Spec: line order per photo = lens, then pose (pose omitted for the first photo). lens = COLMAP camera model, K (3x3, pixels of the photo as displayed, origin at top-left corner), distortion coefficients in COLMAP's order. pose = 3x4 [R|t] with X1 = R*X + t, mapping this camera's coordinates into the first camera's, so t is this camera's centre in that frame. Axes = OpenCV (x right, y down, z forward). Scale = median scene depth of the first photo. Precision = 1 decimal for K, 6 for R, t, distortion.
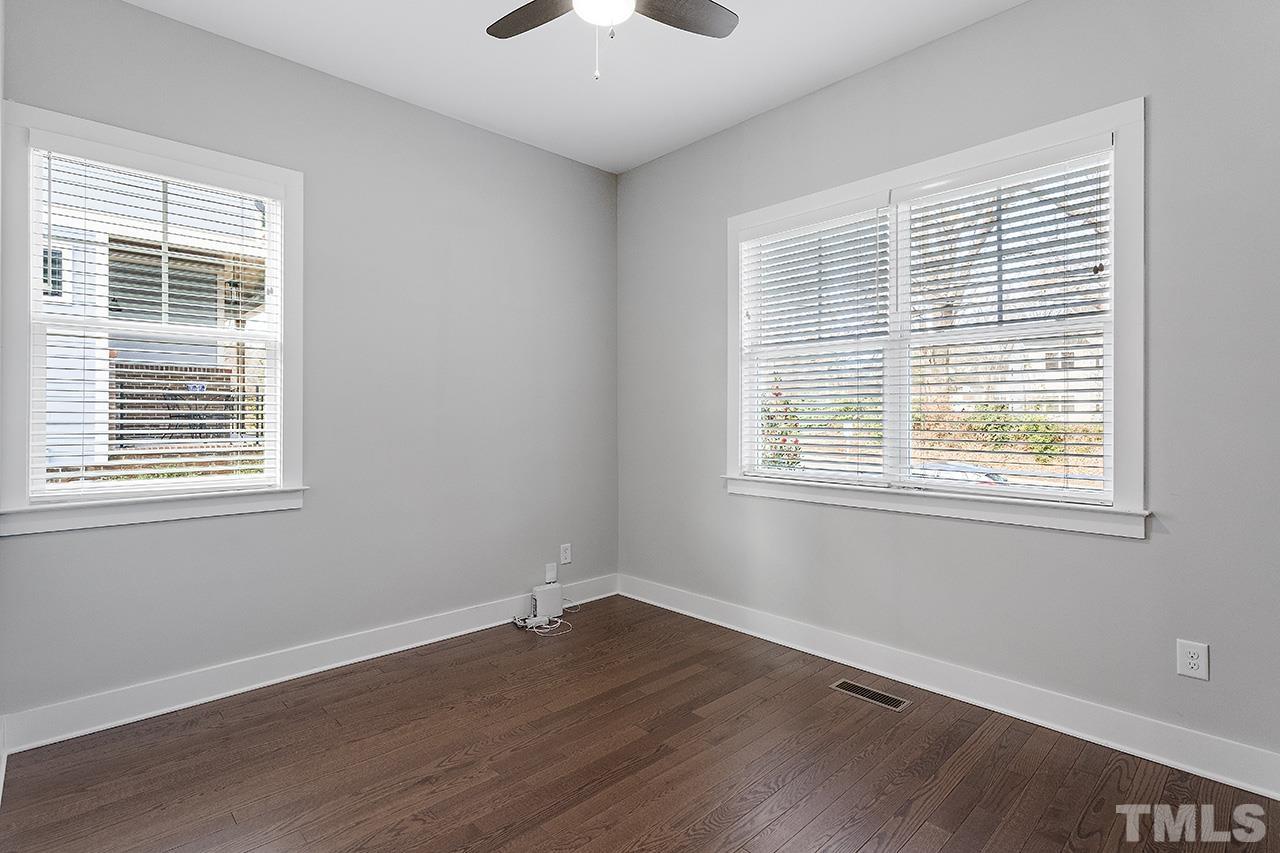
lens RADIAL K [[610.1, 0, 636.9], [0, 610.1, 415.6], [0, 0, 1]] dist [-0.000601, -0.000068]
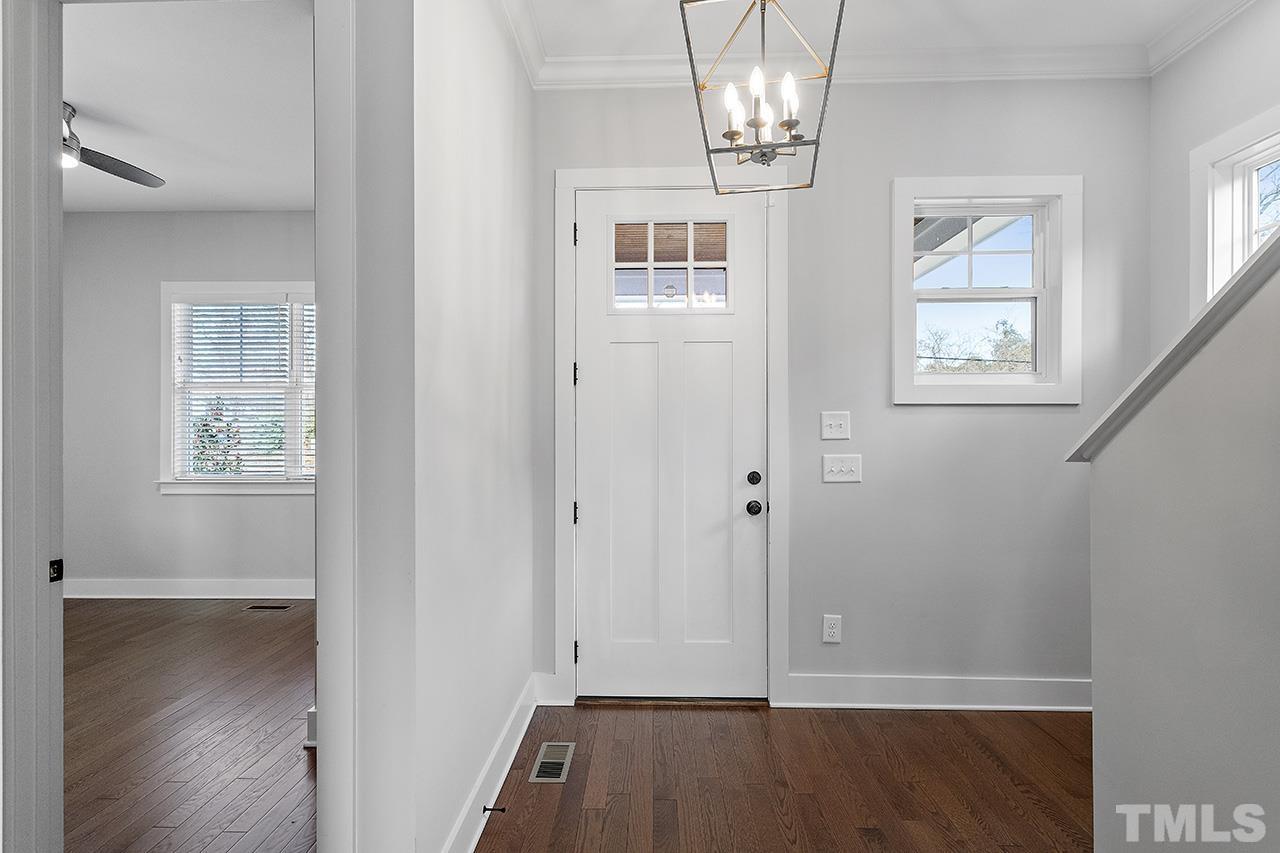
lens RADIAL K [[614.3, 0, 634.6], [0, 614.3, 434.3], [0, 0, 1]] dist [0.002116, 0.000138]
pose [[0.707787, -0.000944, 0.706425, -0.063297], [0.000337, 0.999999, 0.000998, -0.002013], [-0.706426, -0.000468, 0.707787, -0.648243]]
